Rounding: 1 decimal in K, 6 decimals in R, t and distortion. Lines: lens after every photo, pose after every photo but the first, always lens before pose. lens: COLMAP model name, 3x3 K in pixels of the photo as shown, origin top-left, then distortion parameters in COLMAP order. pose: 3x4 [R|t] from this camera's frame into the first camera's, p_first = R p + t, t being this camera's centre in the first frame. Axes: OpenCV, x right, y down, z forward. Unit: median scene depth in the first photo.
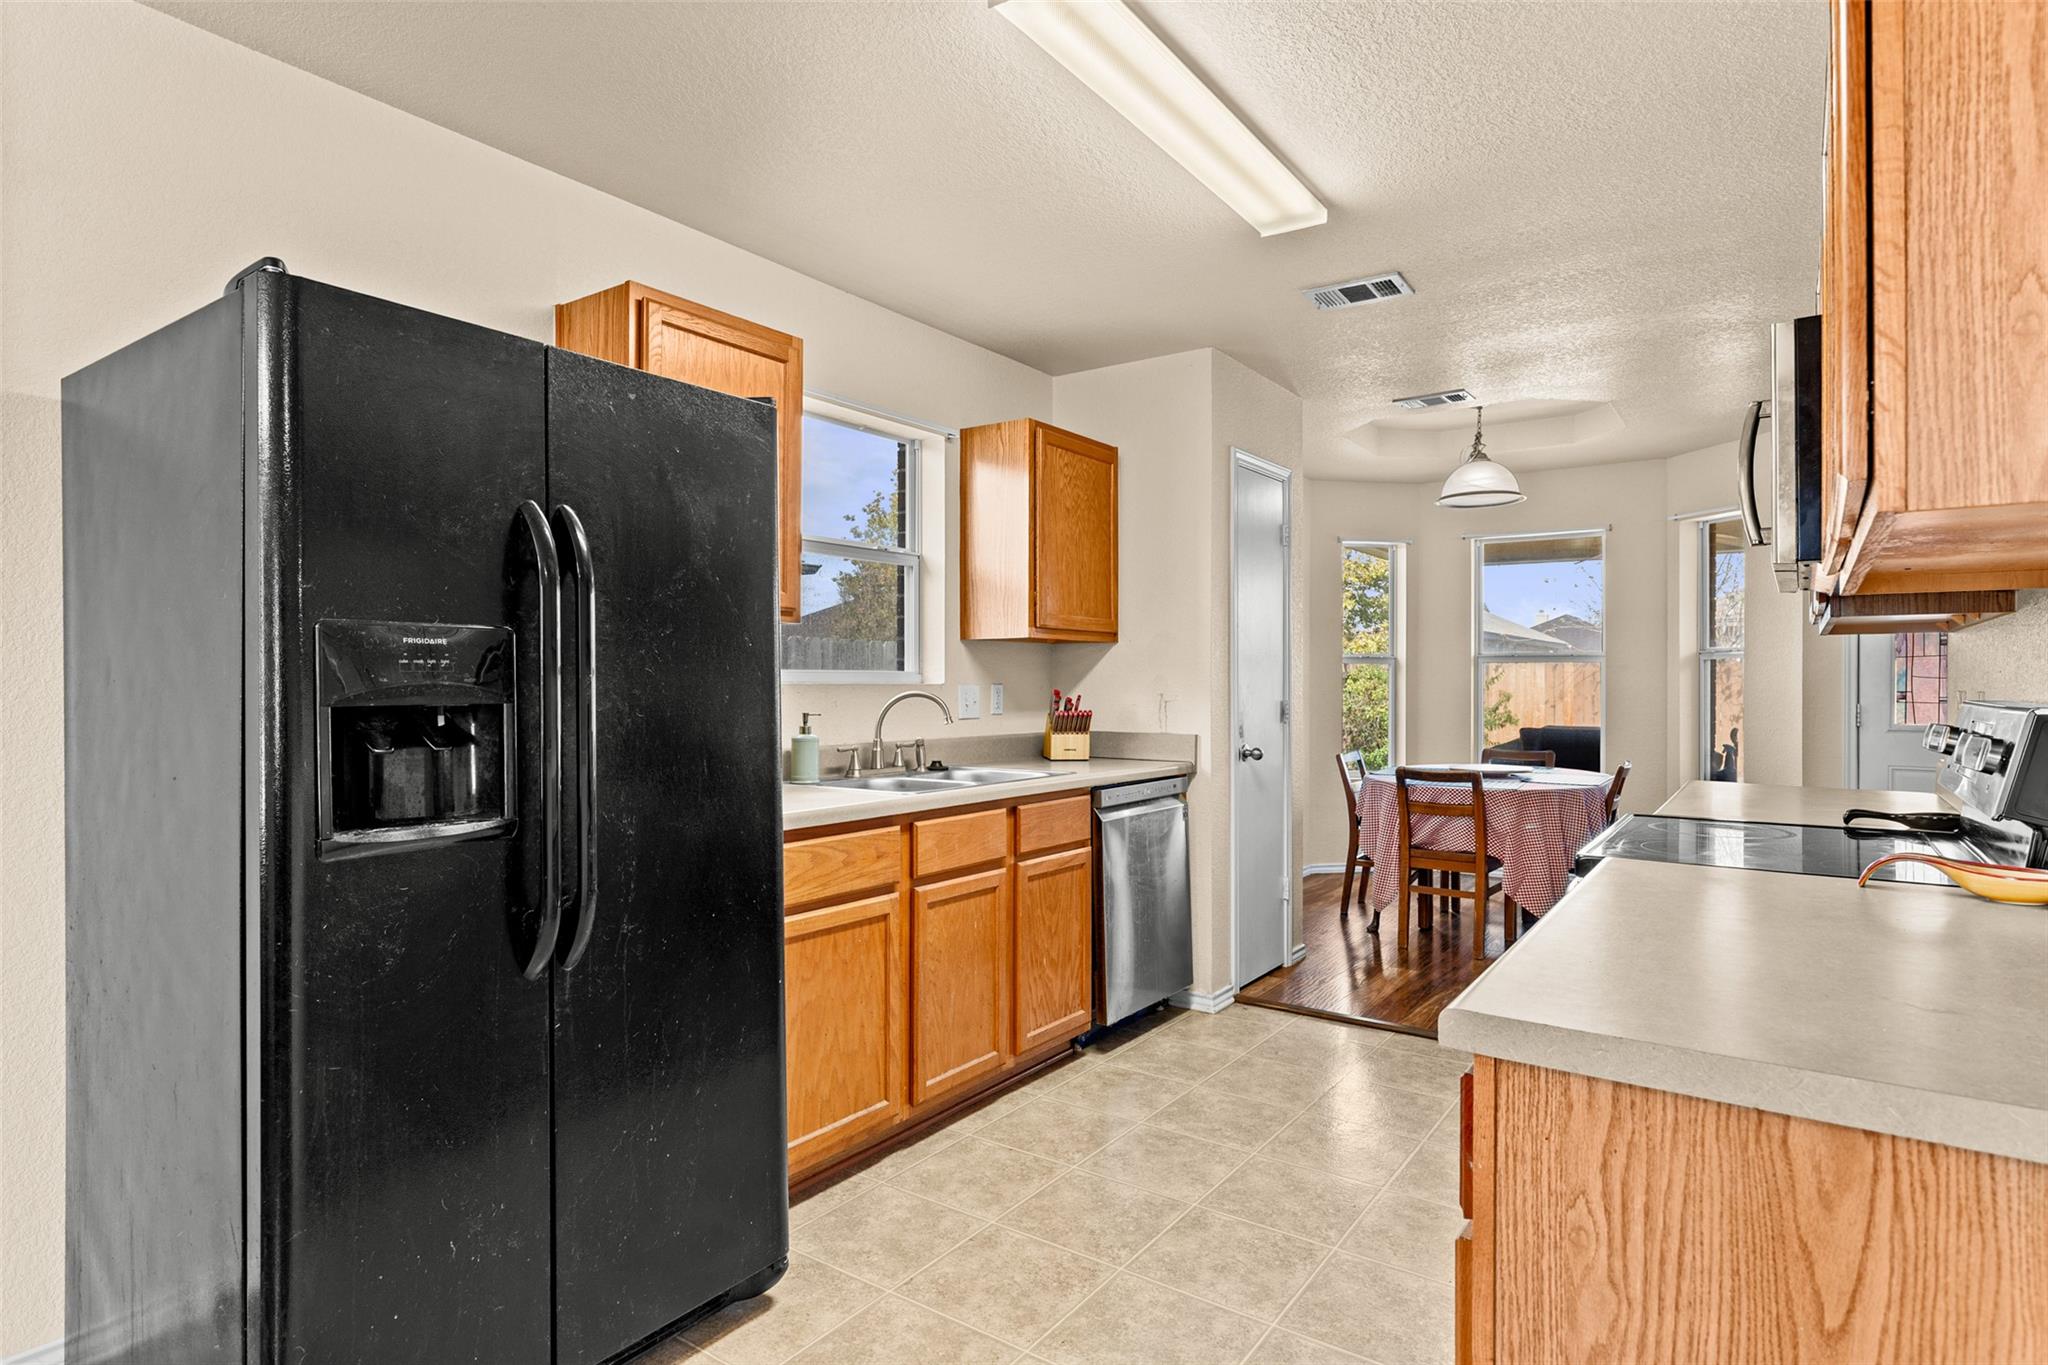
lens RADIAL K [[1105.2, 0, 1034.7], [0, 1105.2, 682.6], [0, 0, 1]] dist [0.002846, -0.000140]
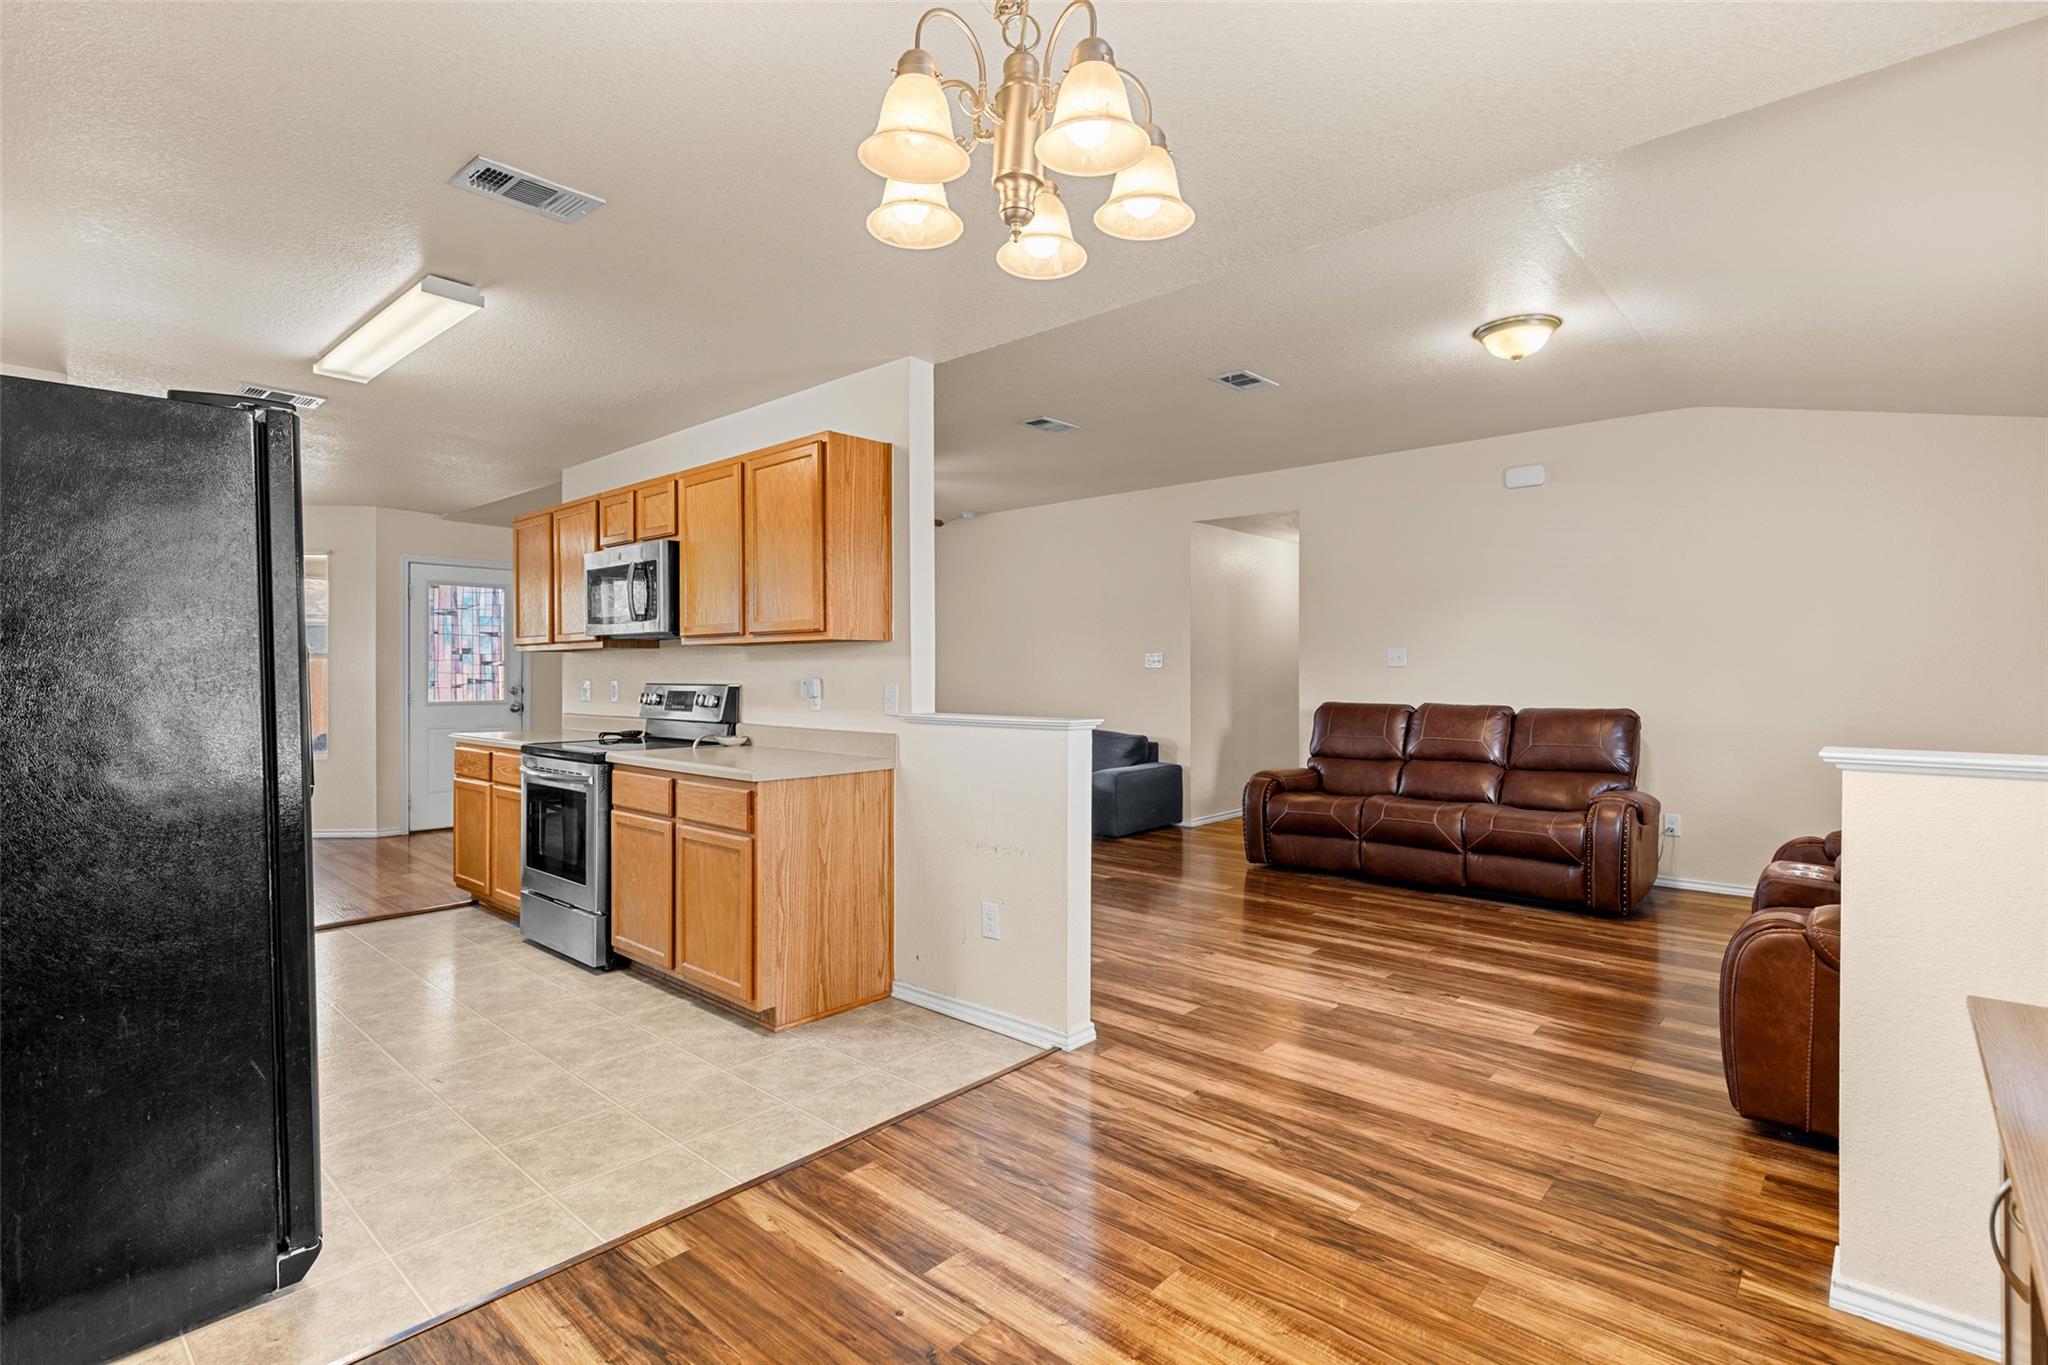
lens RADIAL K [[954.3, 0, 1020.8], [0, 954.3, 674.1], [0, 0, 1]] dist [-0.001824, -0.000149]
pose [[0.127957, -0.004852, 0.991768, -0.815567], [0.005430, 0.999976, 0.004192, -0.005908], [-0.991765, 0.004848, 0.127981, -0.073058]]
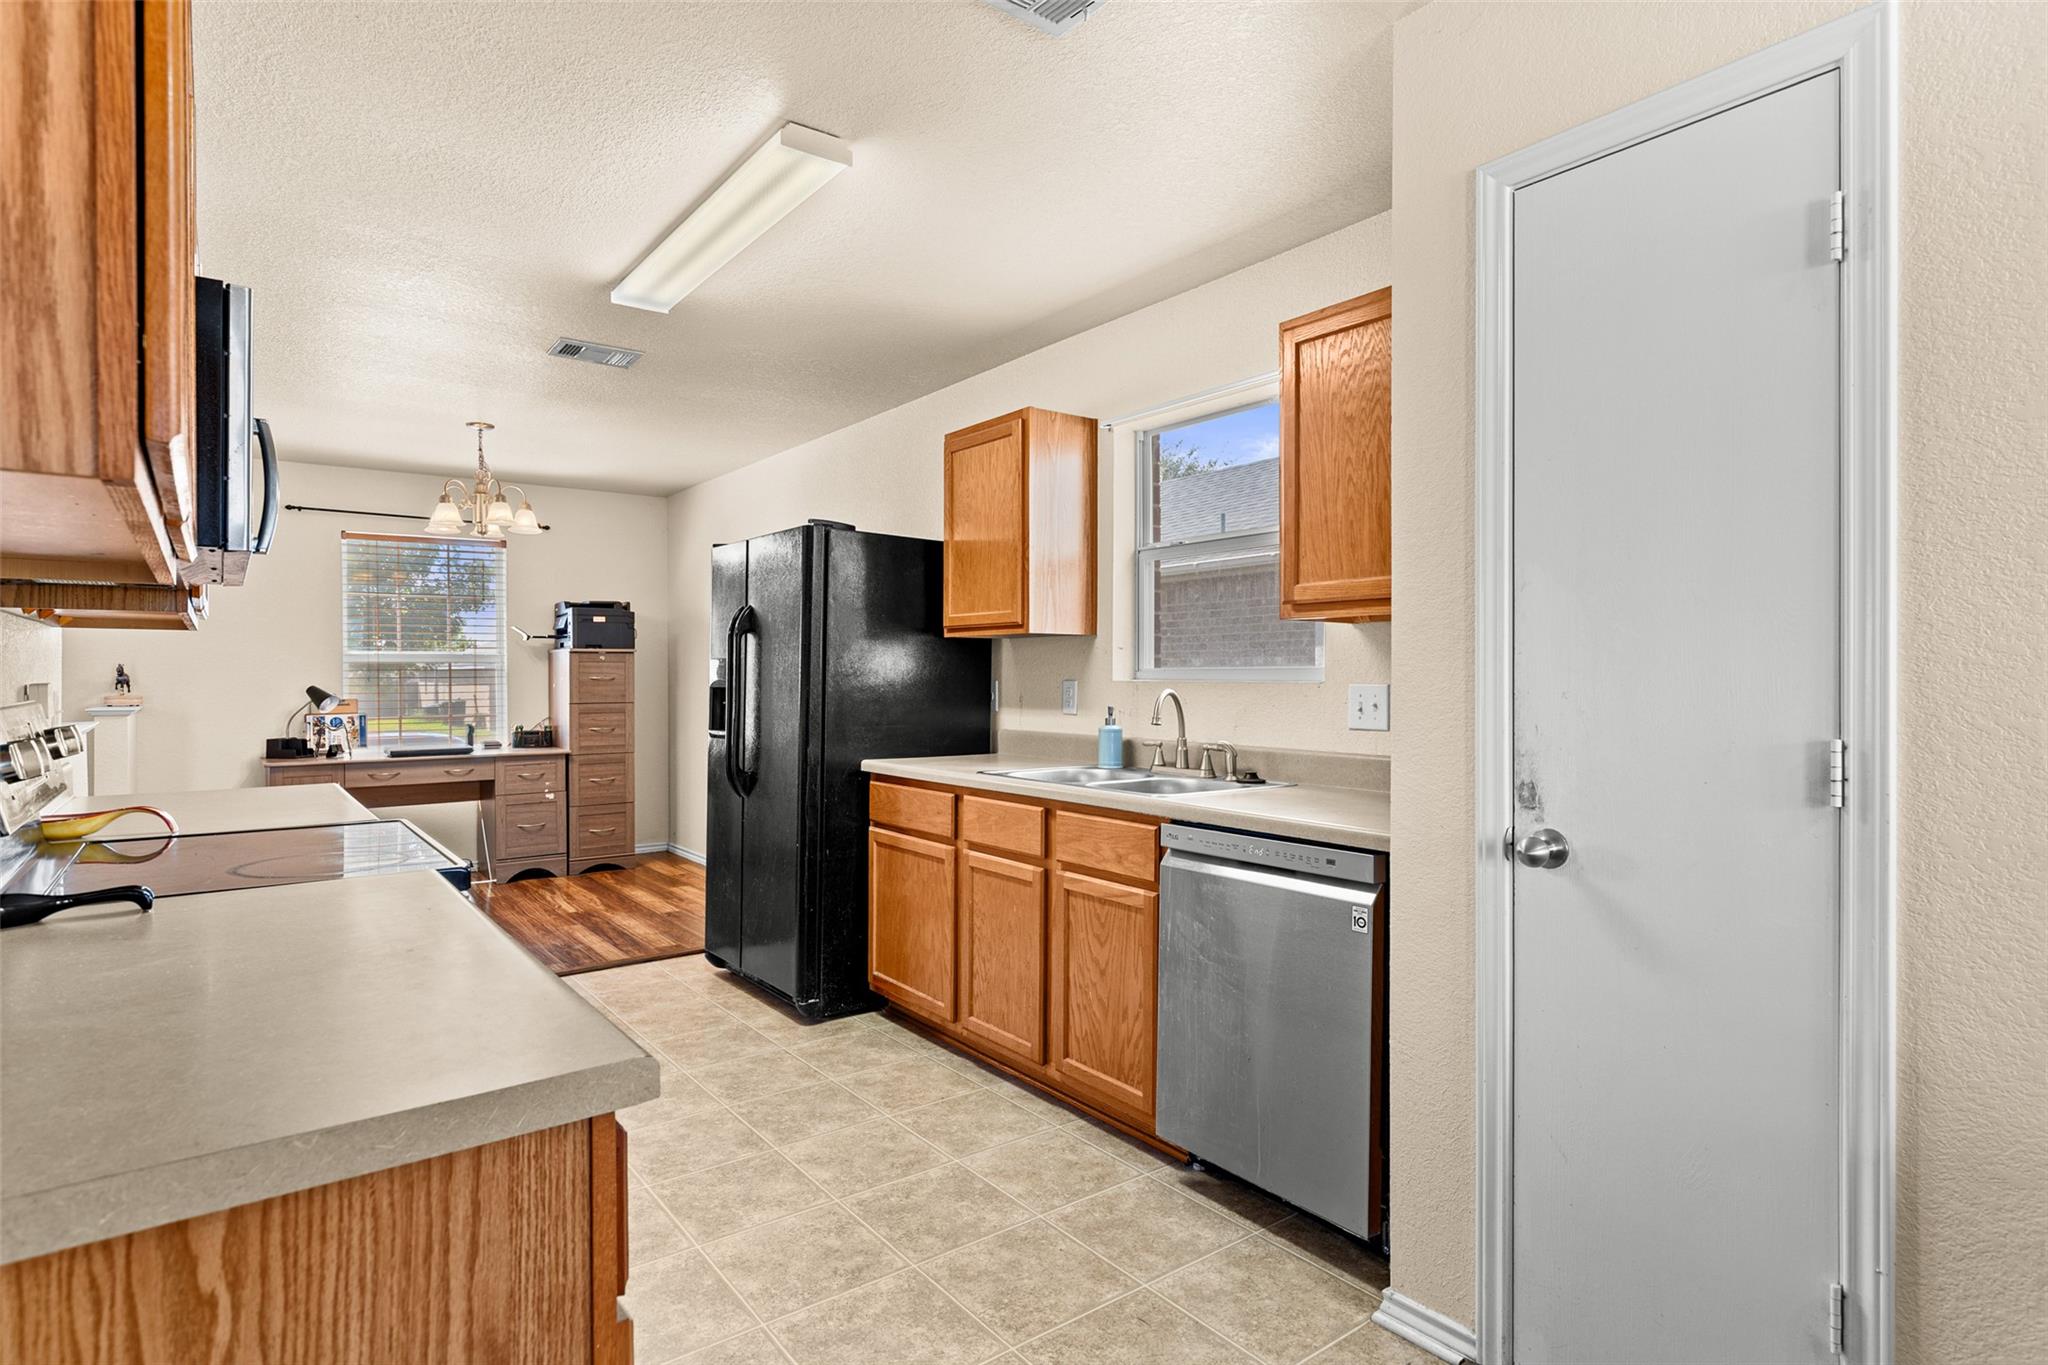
lens RADIAL K [[1096.9, 0, 1020.0], [0, 1096.9, 687.0], [0, 0, 1]] dist [-0.003435, 0.000880]
pose [[-0.325364, 0.010248, -0.945533, 0.864836], [-0.003017, 0.999925, 0.011876, -0.005242], [0.945584, 0.006717, -0.325308, 1.244520]]
